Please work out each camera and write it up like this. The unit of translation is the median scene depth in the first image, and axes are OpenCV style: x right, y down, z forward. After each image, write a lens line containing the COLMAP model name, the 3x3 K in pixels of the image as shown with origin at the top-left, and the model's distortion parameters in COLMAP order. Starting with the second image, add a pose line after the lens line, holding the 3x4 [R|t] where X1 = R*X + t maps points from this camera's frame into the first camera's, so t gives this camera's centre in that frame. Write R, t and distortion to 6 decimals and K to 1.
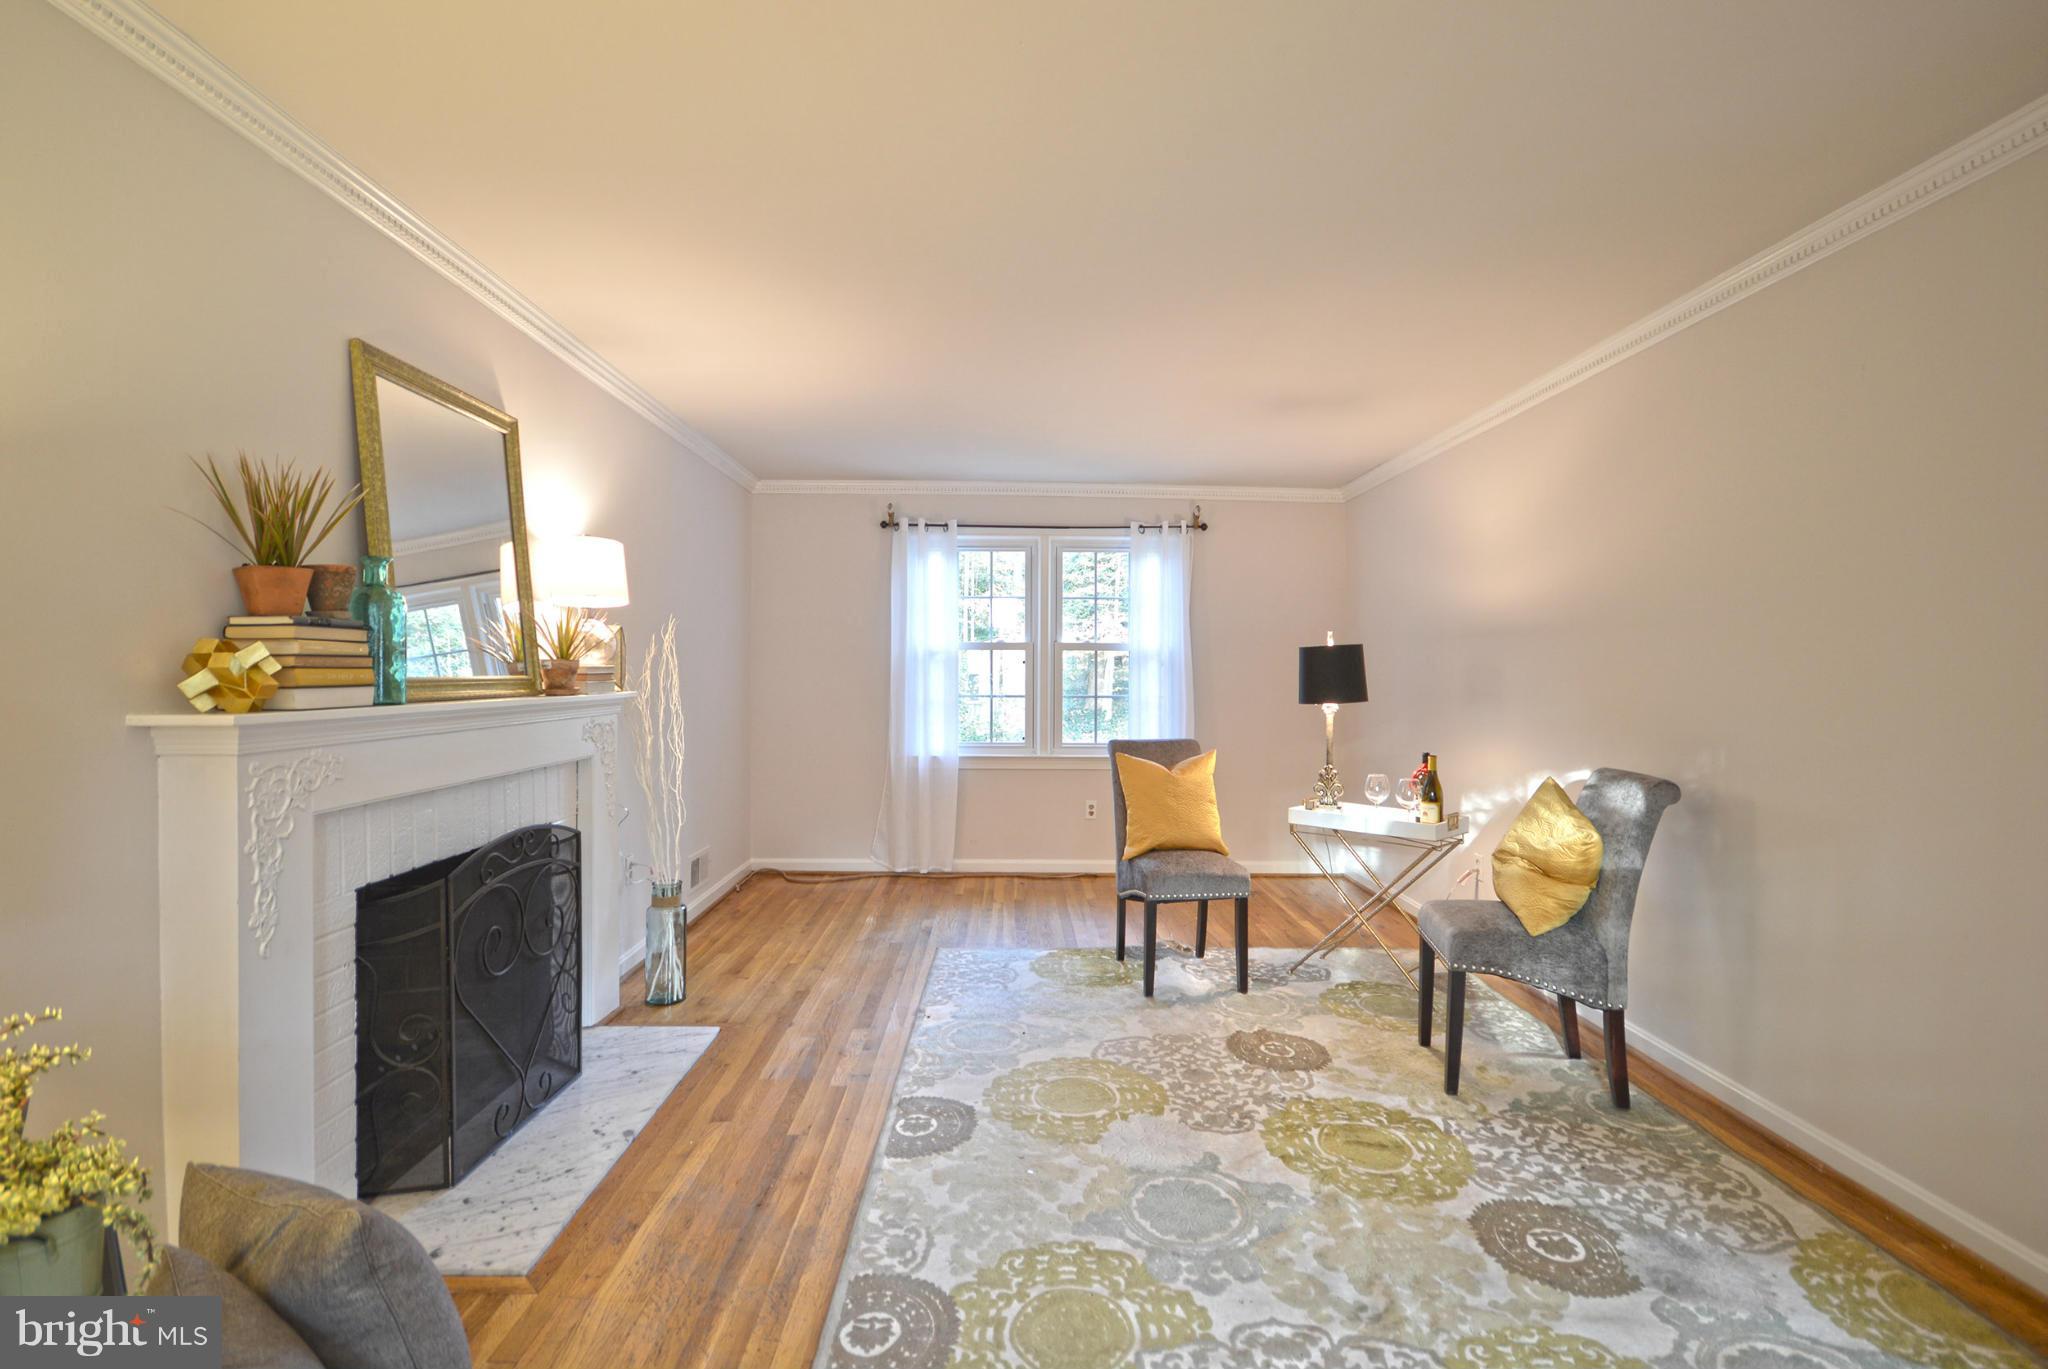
lens RADIAL K [[951.5, 0, 1019.5], [0, 951.5, 672.3], [0, 0, 1]] dist [0.001992, -0.001230]
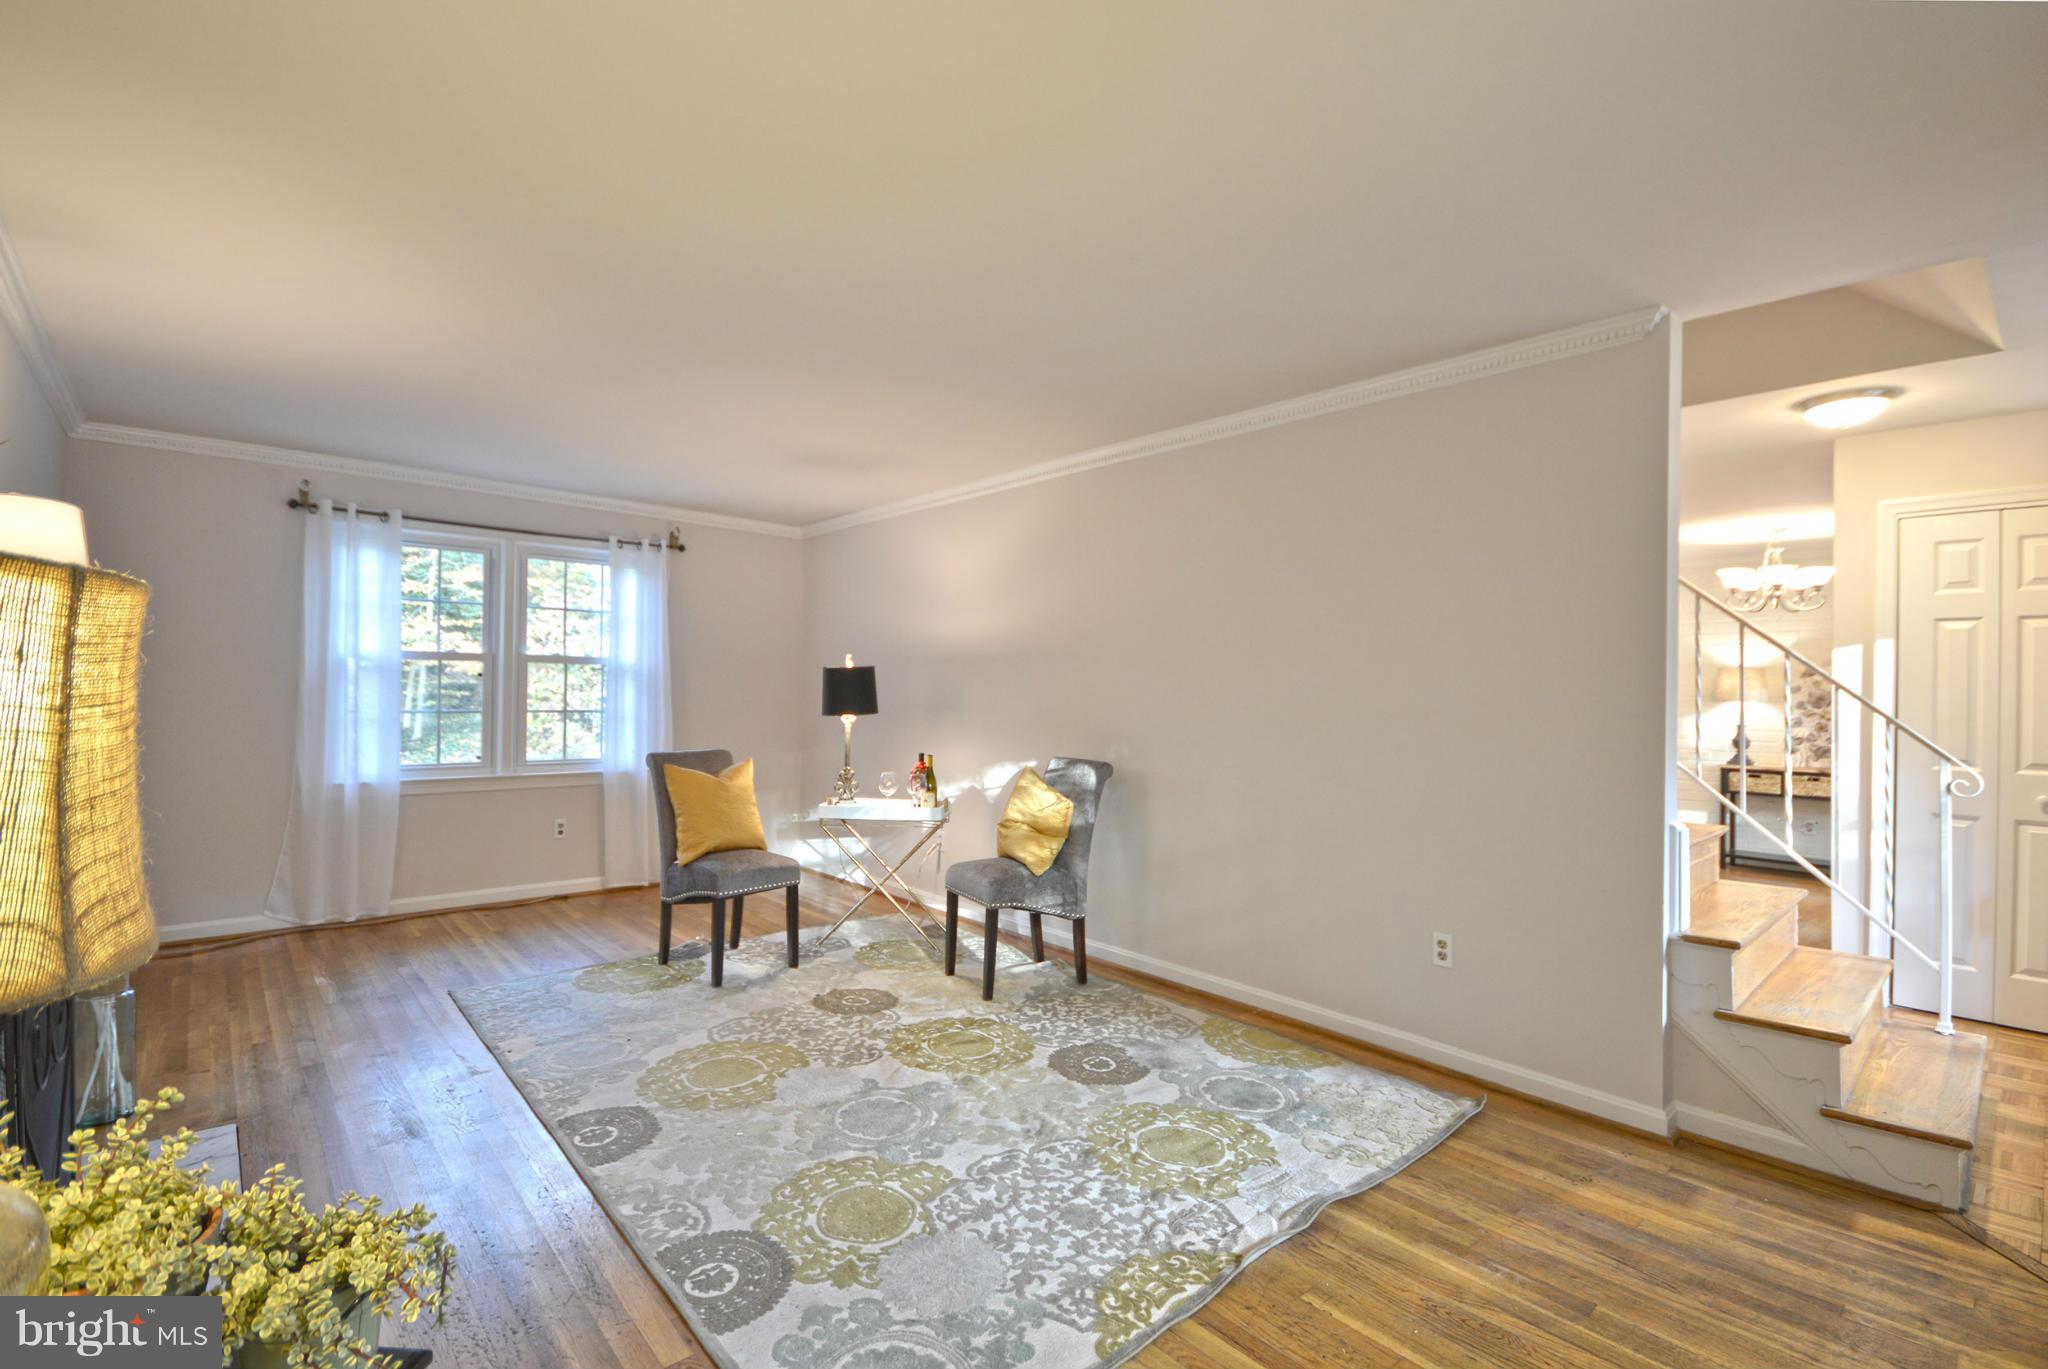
lens RADIAL K [[951.5, 0, 1019.5], [0, 951.5, 672.3], [0, 0, 1]] dist [0.001992, -0.001230]
pose [[0.751990, 0.018454, 0.658916, -0.443691], [-0.010004, 0.999812, -0.016584, -0.005481], [-0.659098, 0.005879, 0.752034, -0.062737]]
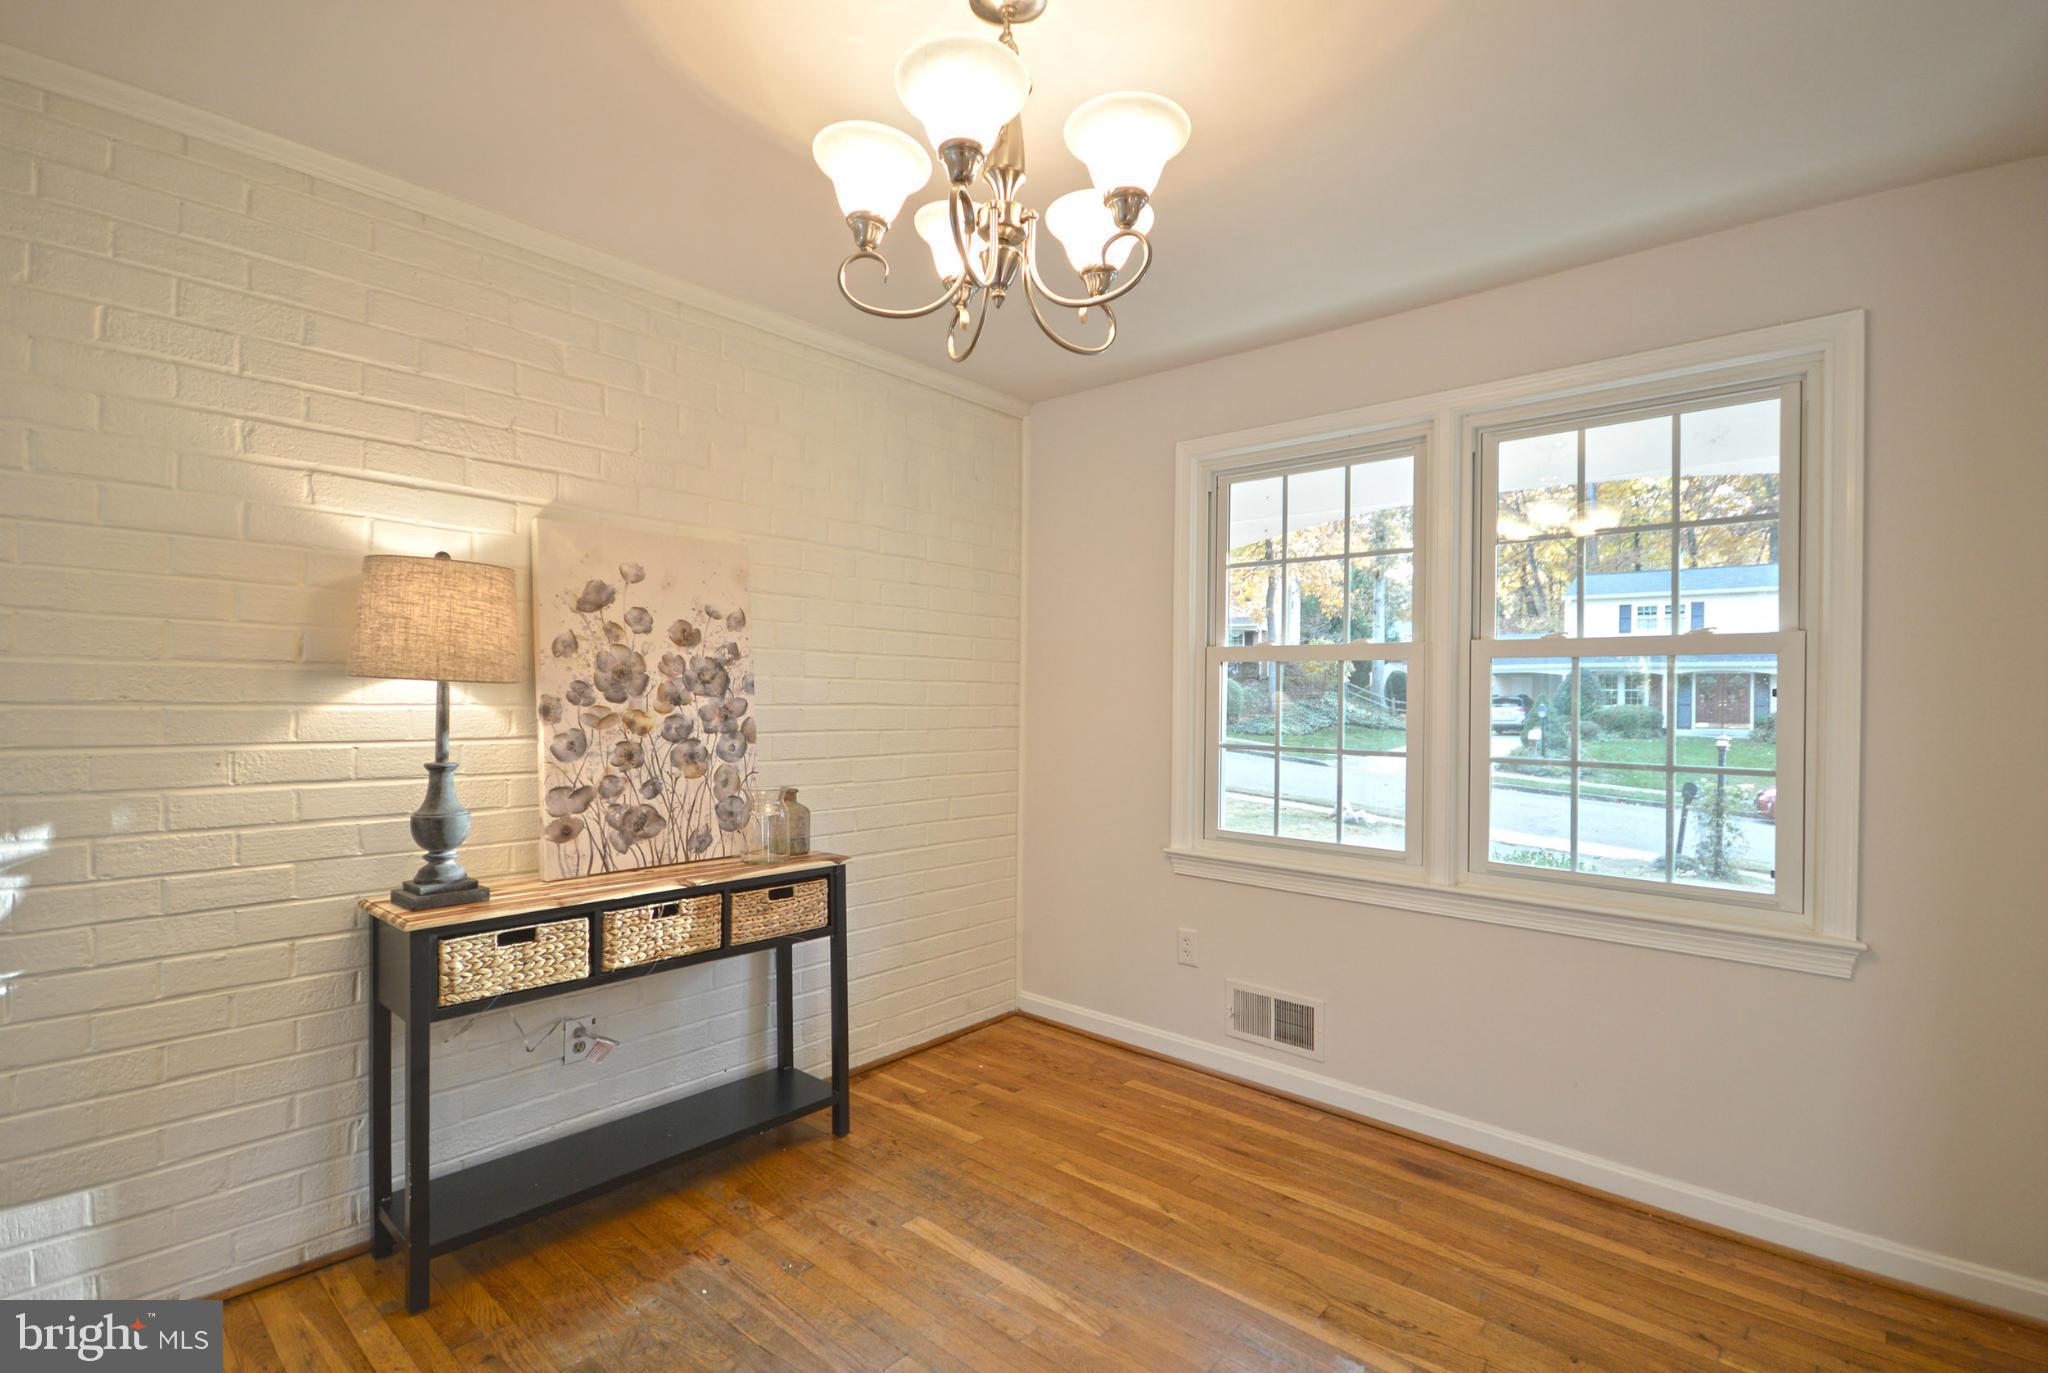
lens RADIAL K [[951.1, 0, 1011.6], [0, 951.1, 687.9], [0, 0, 1]] dist [-0.006067, -0.000608]
pose [[-0.740614, -0.012368, 0.671816, 2.045816], [-0.017248, 0.999851, -0.000606, 0.009668], [-0.671709, -0.012037, -0.740717, 0.892975]]
